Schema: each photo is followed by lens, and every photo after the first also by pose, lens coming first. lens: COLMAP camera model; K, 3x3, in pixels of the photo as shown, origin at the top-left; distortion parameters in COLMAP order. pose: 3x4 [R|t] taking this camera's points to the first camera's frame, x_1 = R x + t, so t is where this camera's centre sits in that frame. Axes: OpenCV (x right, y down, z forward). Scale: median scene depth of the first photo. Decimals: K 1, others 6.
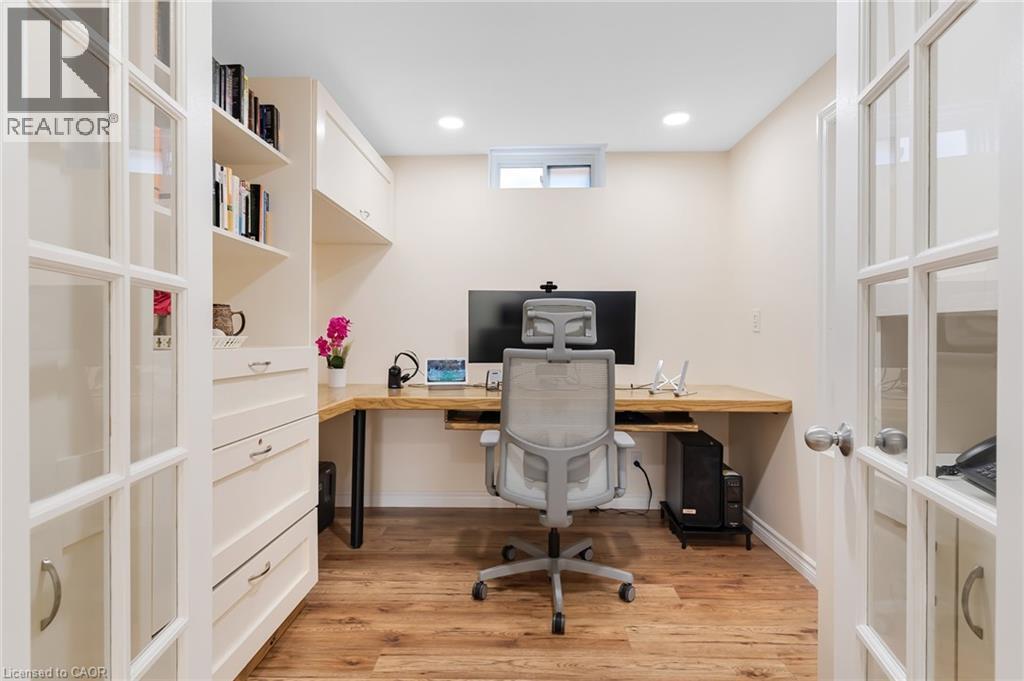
lens RADIAL K [[487.9, 0, 511.3], [0, 487.9, 337.2], [0, 0, 1]] dist [0.001906, 0.000894]
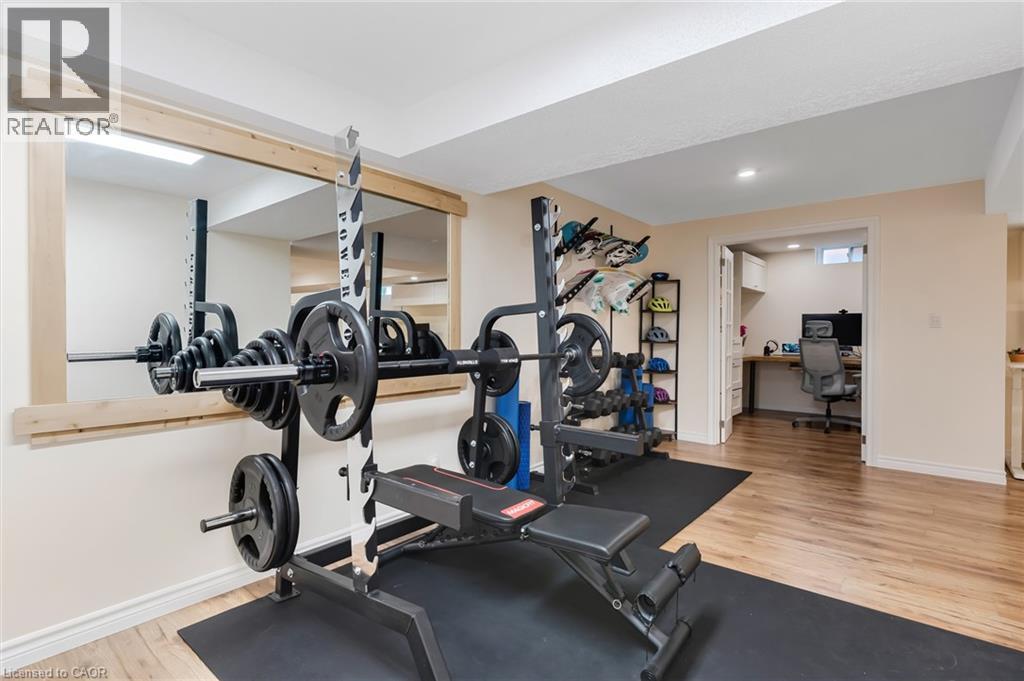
lens RADIAL K [[487.9, 0, 511.3], [0, 487.9, 337.2], [0, 0, 1]] dist [0.001906, 0.000894]
pose [[0.662003, -0.003622, -0.749493, 0.784311], [0.001967, 0.999993, -0.003096, 0.017679], [0.749499, 0.000576, 0.662006, -1.678944]]
